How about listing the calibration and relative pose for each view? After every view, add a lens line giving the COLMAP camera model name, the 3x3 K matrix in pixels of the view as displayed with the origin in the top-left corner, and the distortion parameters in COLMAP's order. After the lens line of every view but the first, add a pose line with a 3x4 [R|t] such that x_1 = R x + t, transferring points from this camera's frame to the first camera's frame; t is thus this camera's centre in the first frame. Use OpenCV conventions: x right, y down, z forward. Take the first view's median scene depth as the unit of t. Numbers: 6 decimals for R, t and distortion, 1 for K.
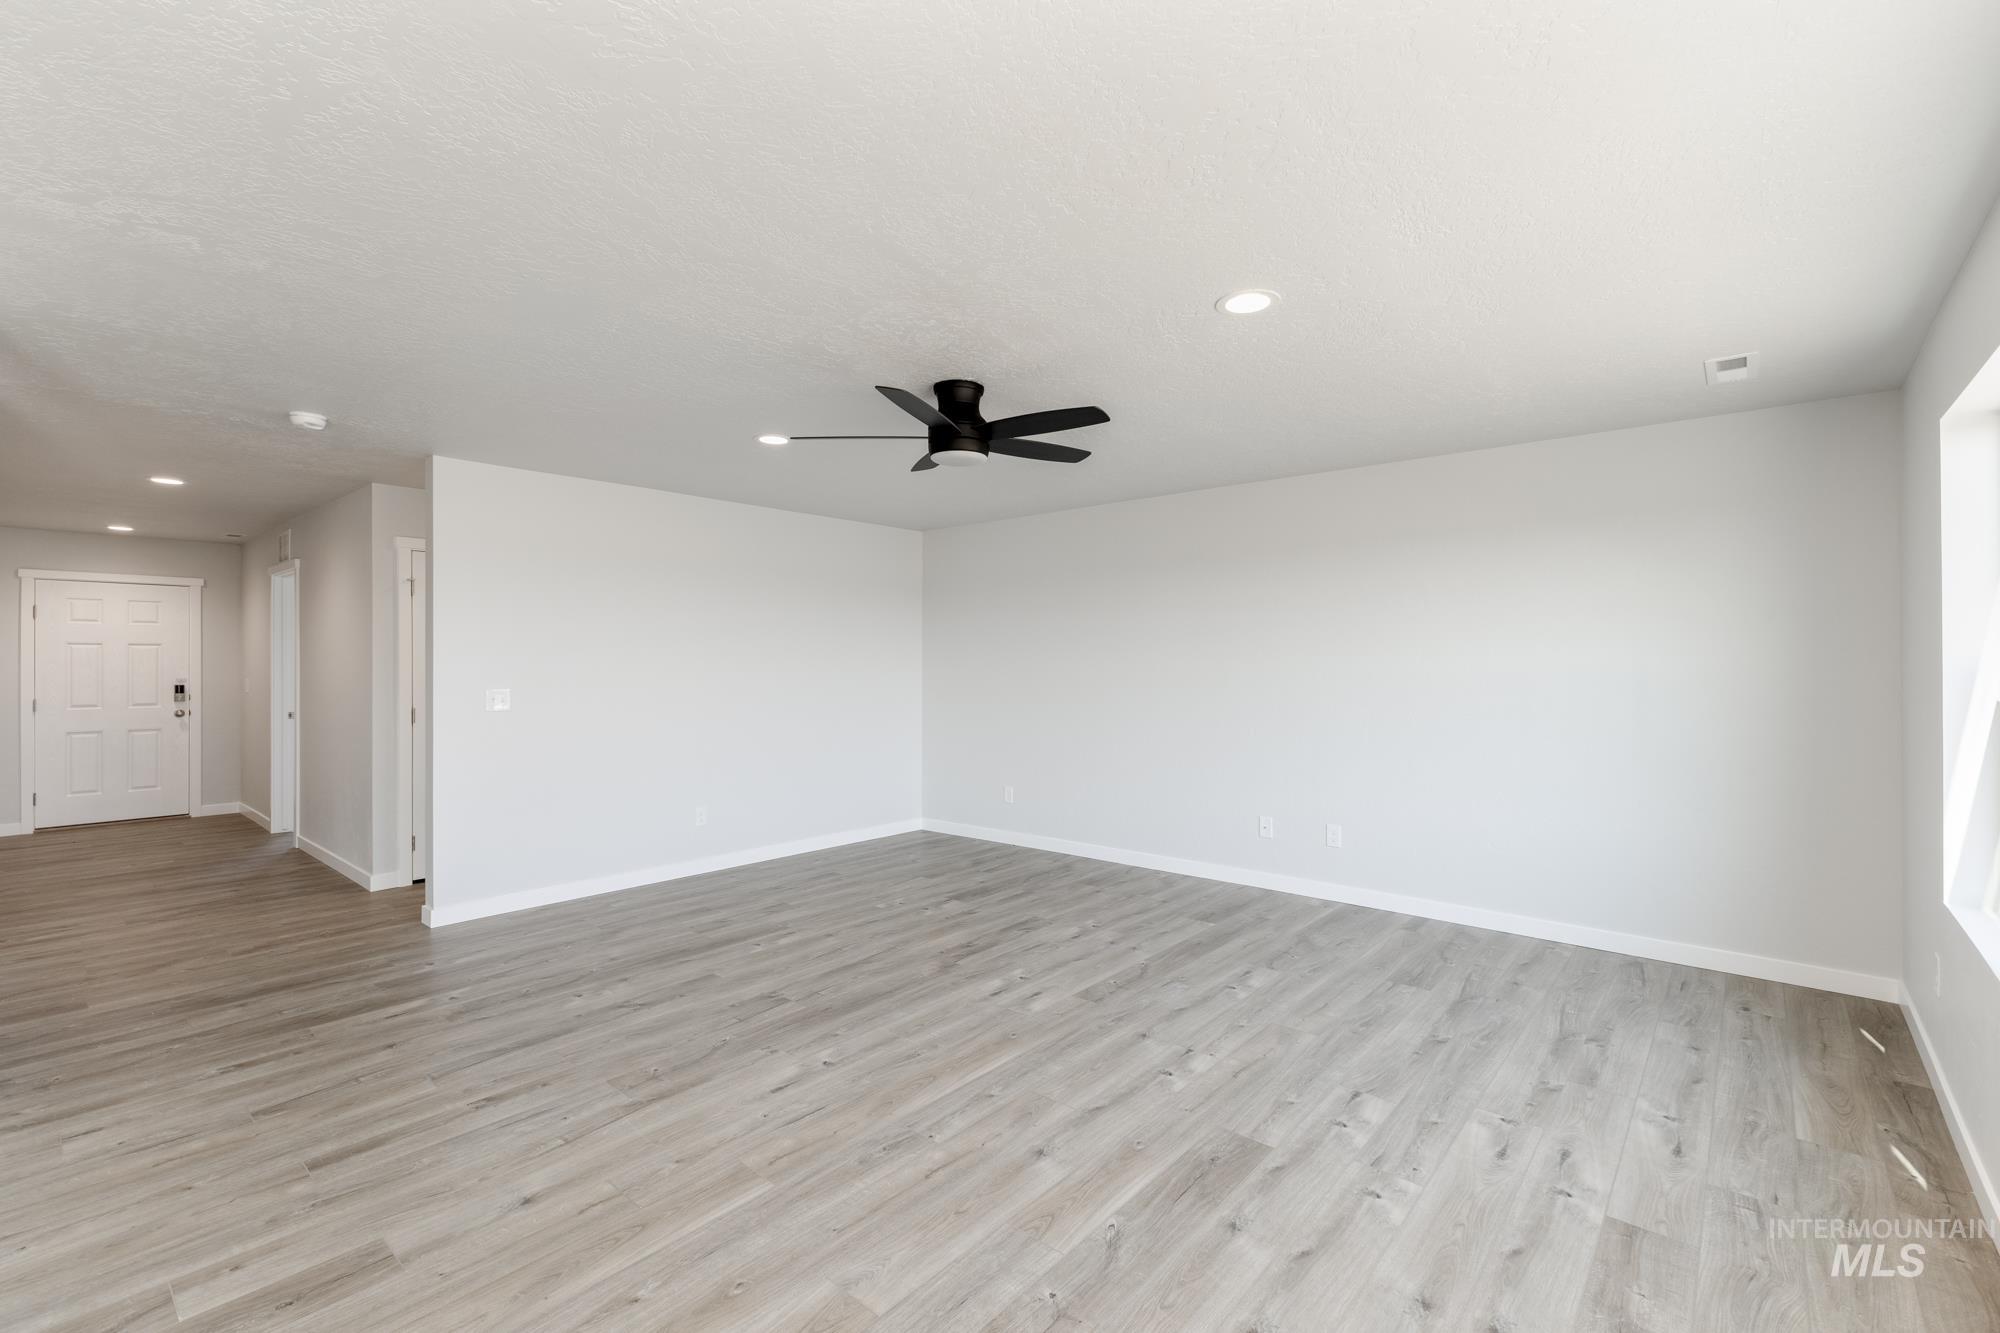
lens RADIAL K [[863.4, 0, 993.3], [0, 863.4, 659.8], [0, 0, 1]] dist [0.003289, -0.000294]
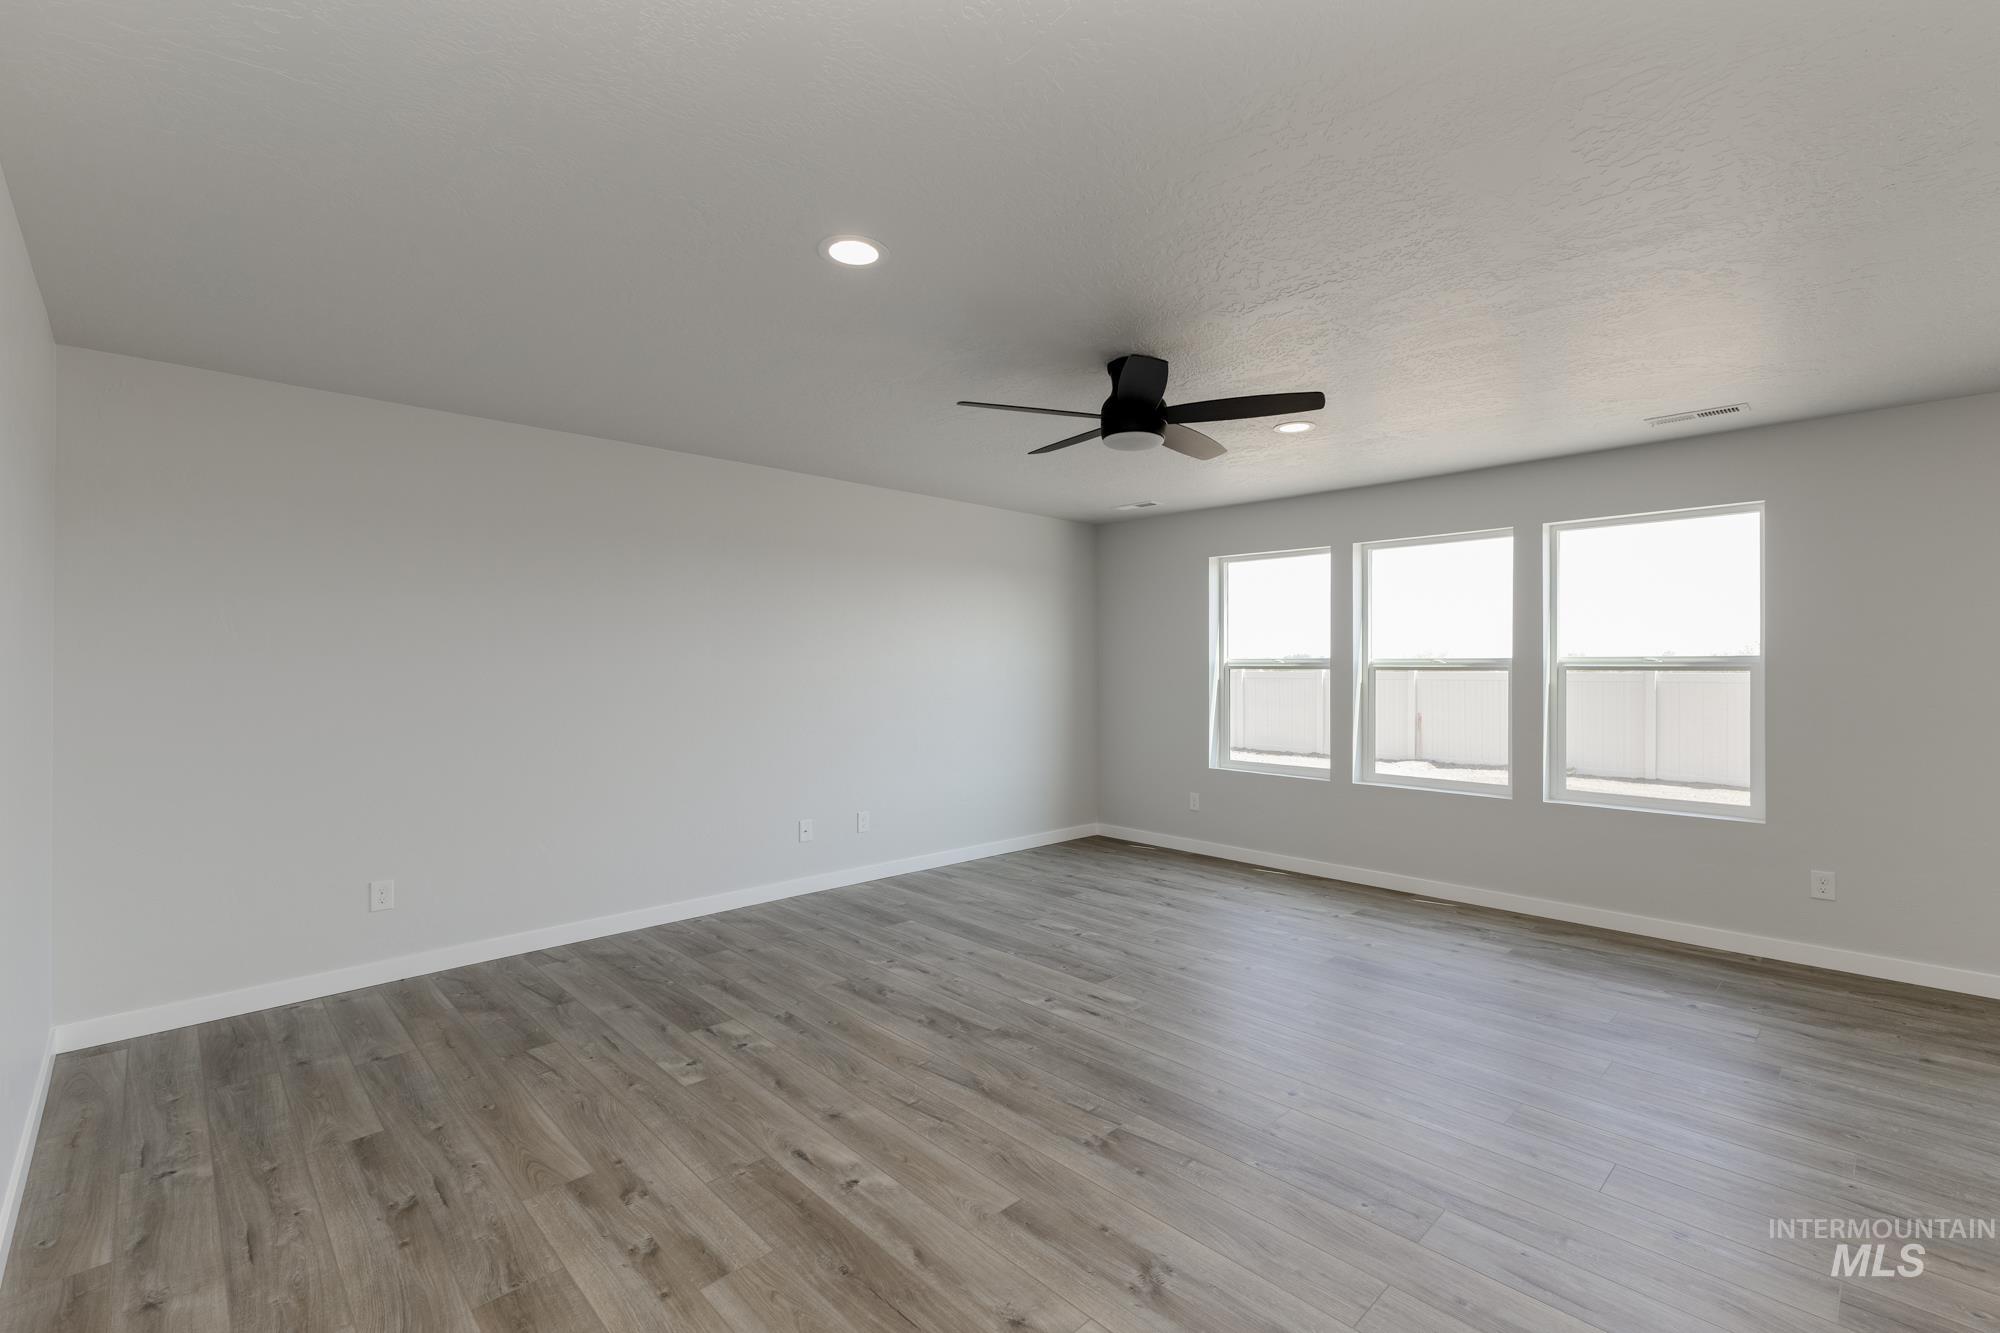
lens RADIAL K [[887.1, 0, 1000.0], [0, 887.1, 666.5], [0, 0, 1]] dist [-0.001142, -0.000184]
pose [[0.083705, -0.001296, 0.996490, -0.968142], [-0.003568, 0.999992, 0.001600, 0.010494], [-0.996484, -0.003690, 0.083700, 1.030010]]
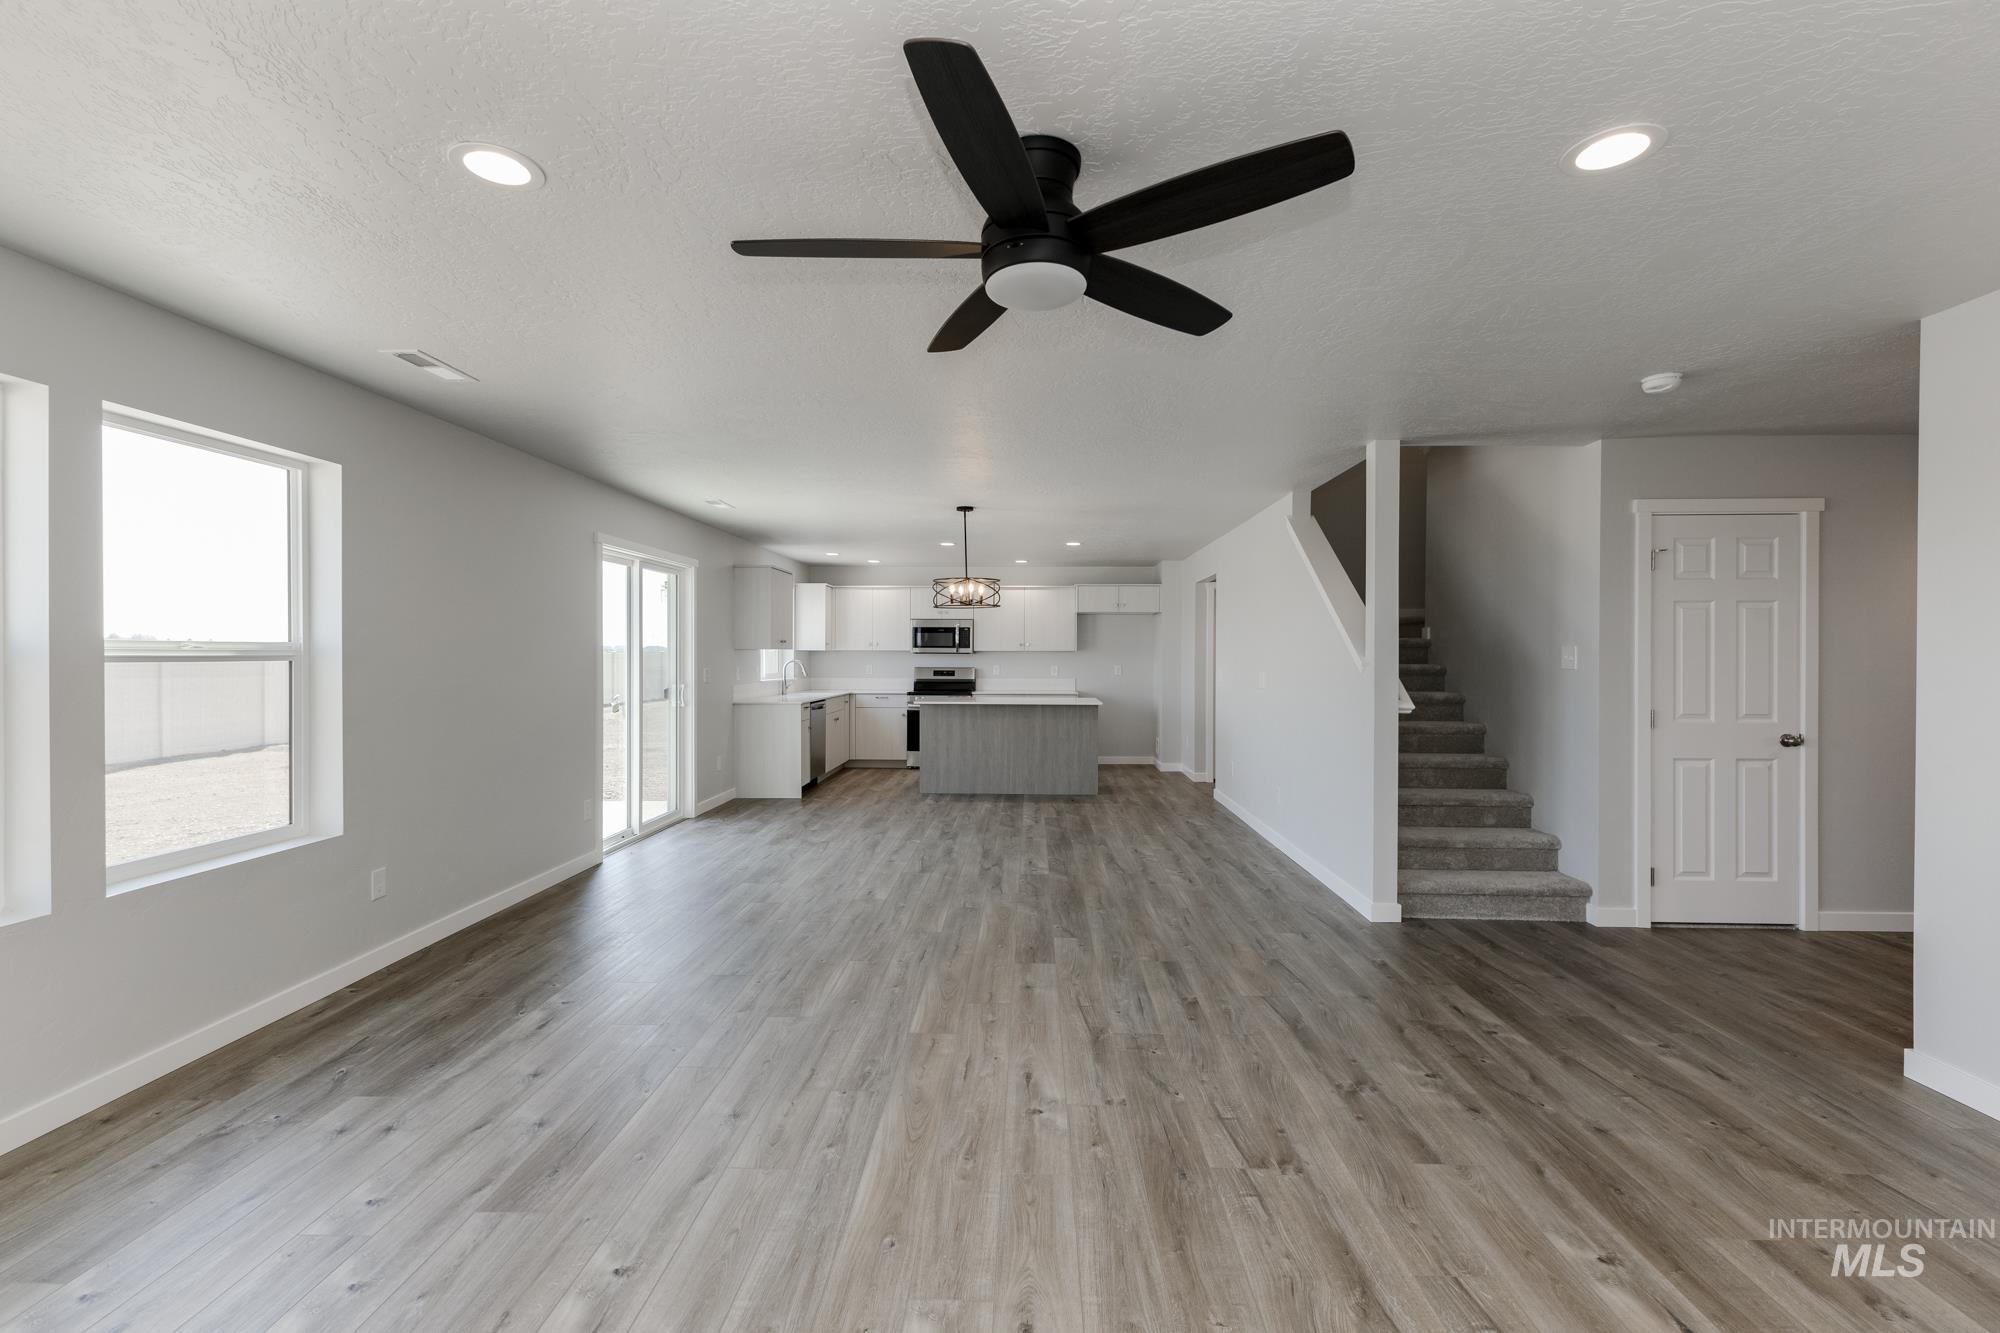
lens RADIAL K [[863.4, 0, 993.3], [0, 863.4, 659.8], [0, 0, 1]] dist [0.003289, -0.000294]
pose [[-0.775631, 0.003810, -0.631175, 0.321765], [0.001533, 0.999990, 0.004153, 0.009553], [0.631184, 0.002253, -0.775630, 1.371635]]
